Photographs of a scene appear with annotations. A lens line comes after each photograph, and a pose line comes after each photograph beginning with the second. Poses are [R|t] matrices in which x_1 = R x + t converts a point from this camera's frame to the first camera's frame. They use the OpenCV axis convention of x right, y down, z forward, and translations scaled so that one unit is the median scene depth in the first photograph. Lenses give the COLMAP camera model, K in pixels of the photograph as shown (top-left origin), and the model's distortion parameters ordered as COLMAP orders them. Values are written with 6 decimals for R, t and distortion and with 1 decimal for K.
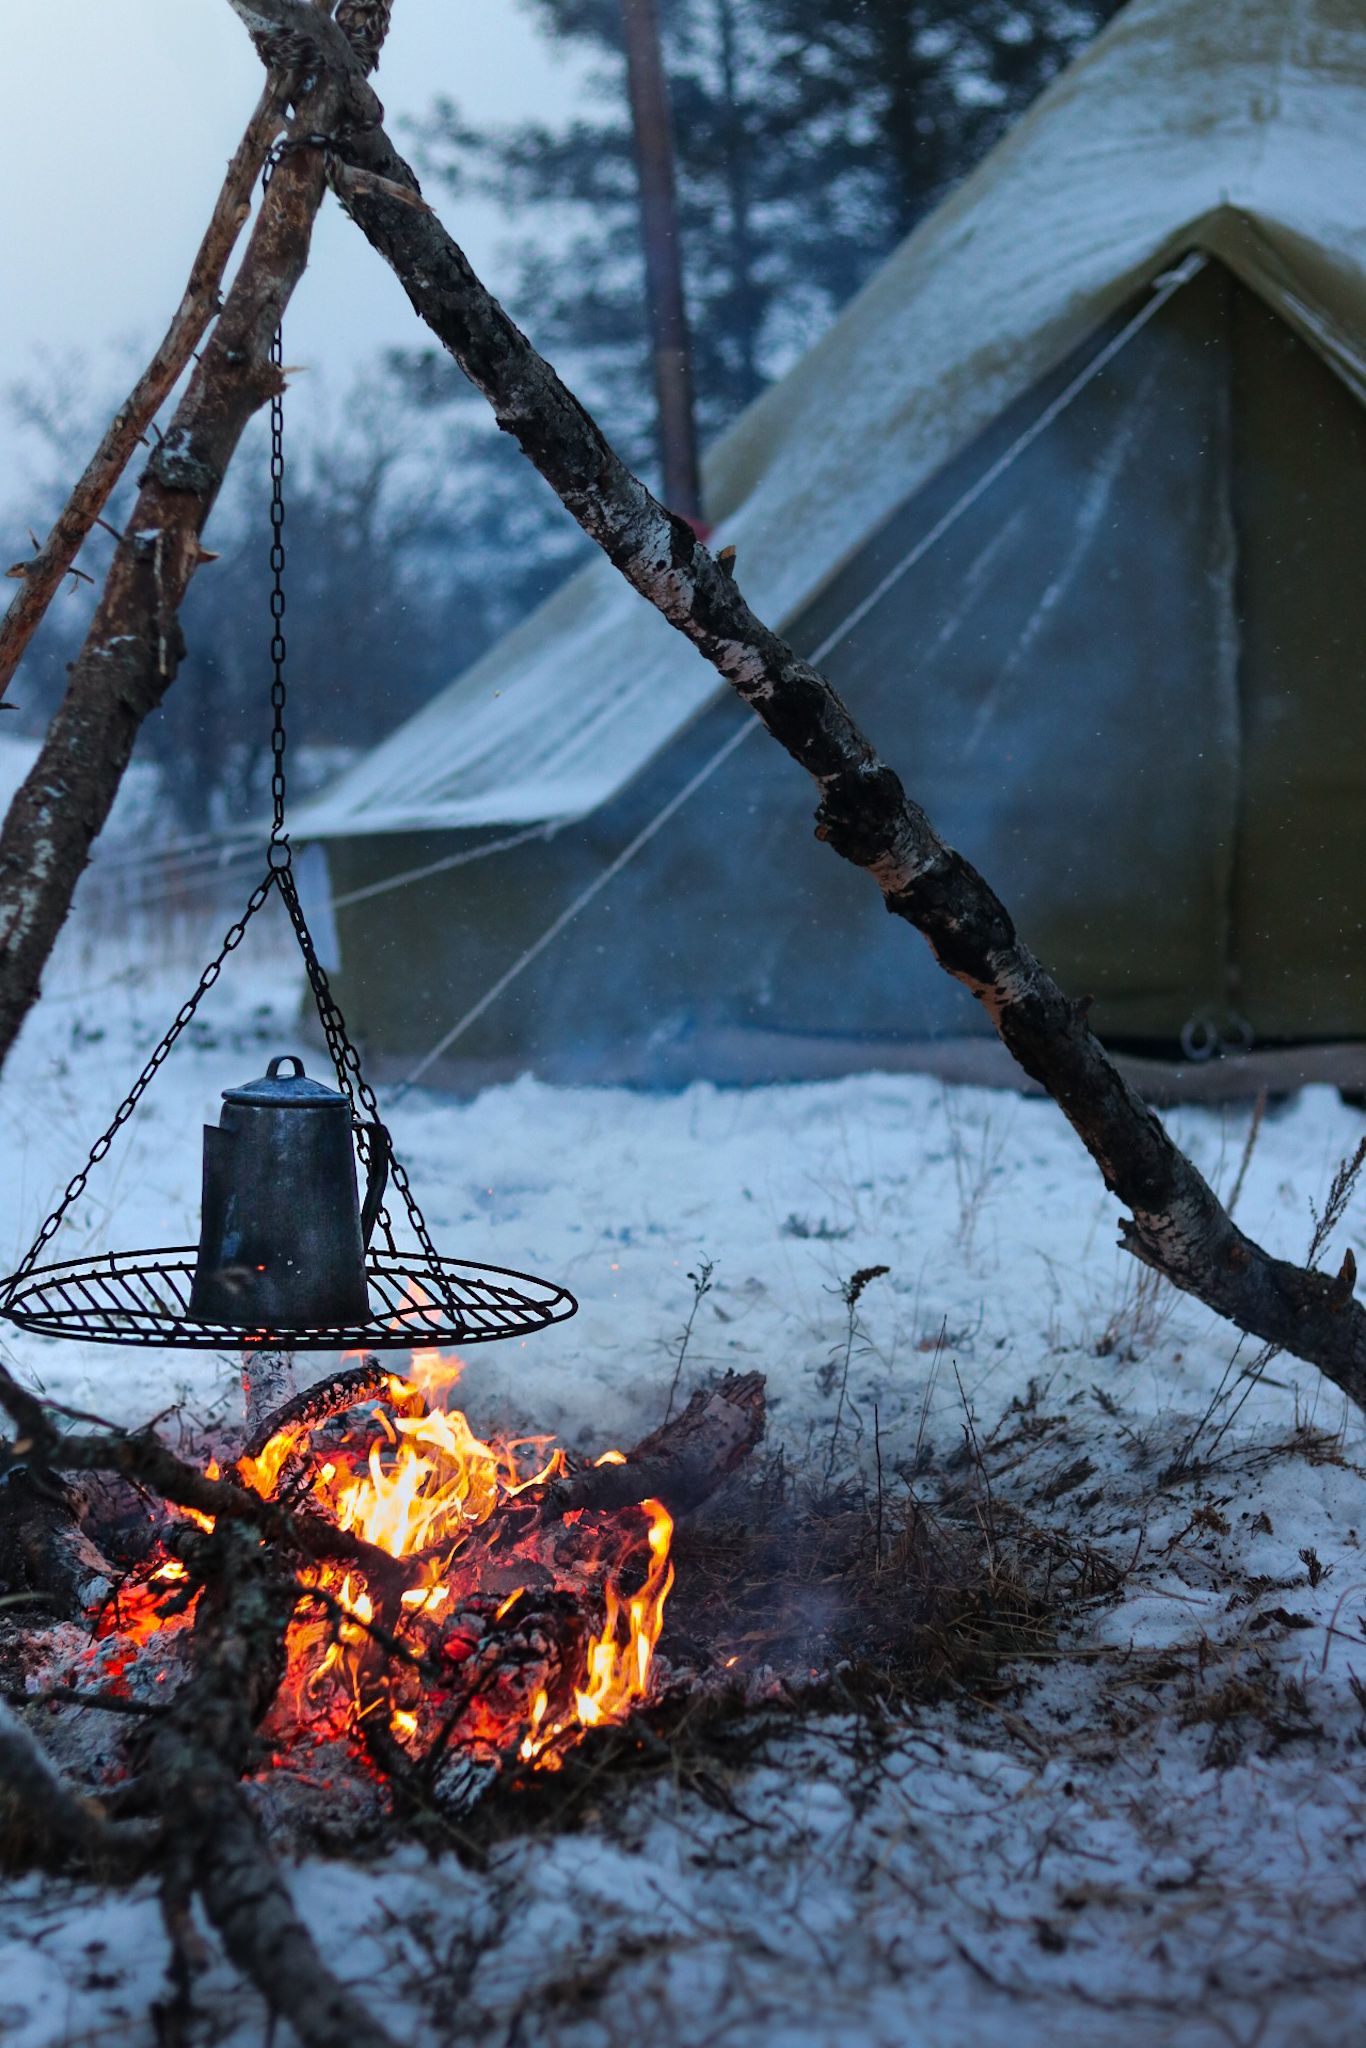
lens RADIAL K [[4447.8, 0, 683.0], [0, 4447.8, 1024.0], [0, 0, 1]] dist [-0.018527, -0.304698]
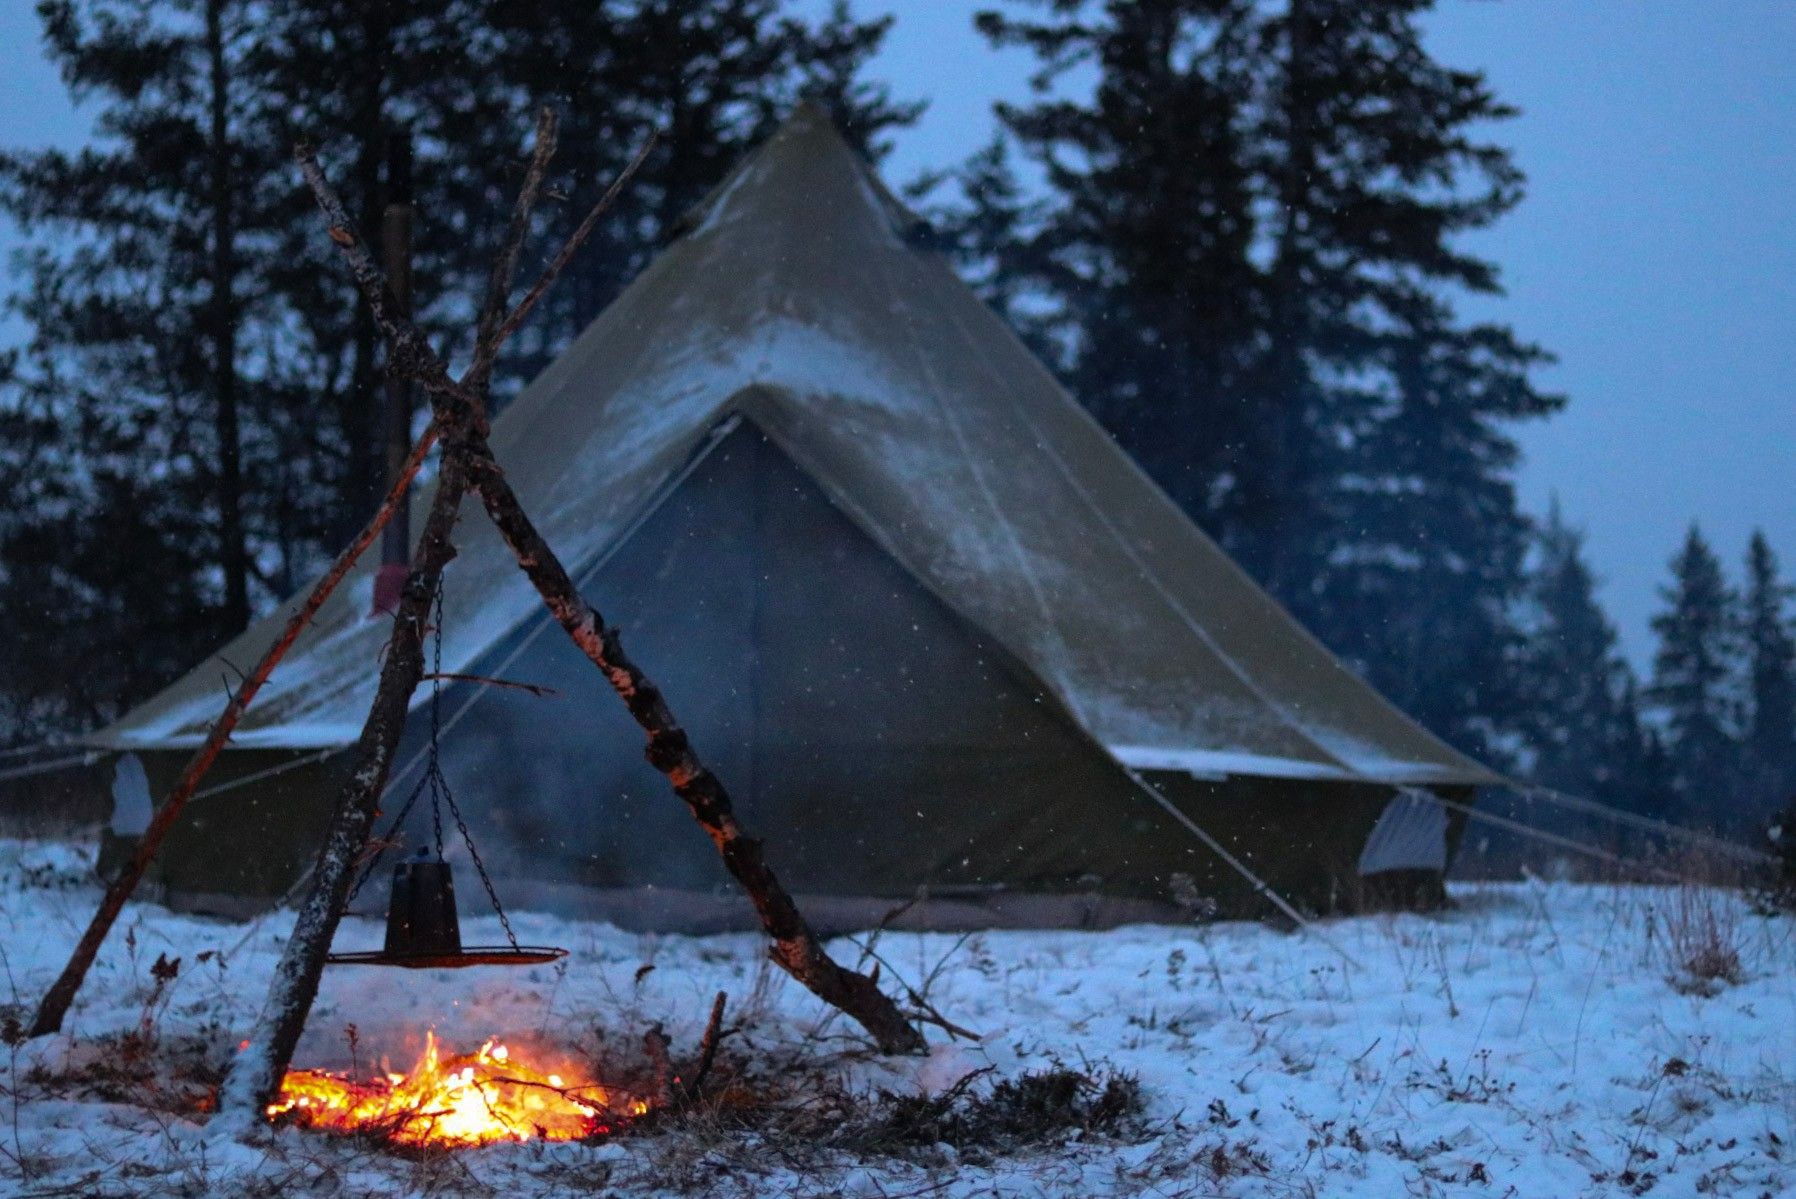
lens RADIAL K [[3900.5, 0, 898.0], [0, 3900.5, 599.5], [0, 0, 1]] dist [-0.018527, -0.304698]
pose [[0.979624, 0.046925, 0.195282, -0.205189], [-0.029518, 0.995403, -0.091112, 0.045816], [-0.198659, 0.083491, 0.976506, -0.810275]]
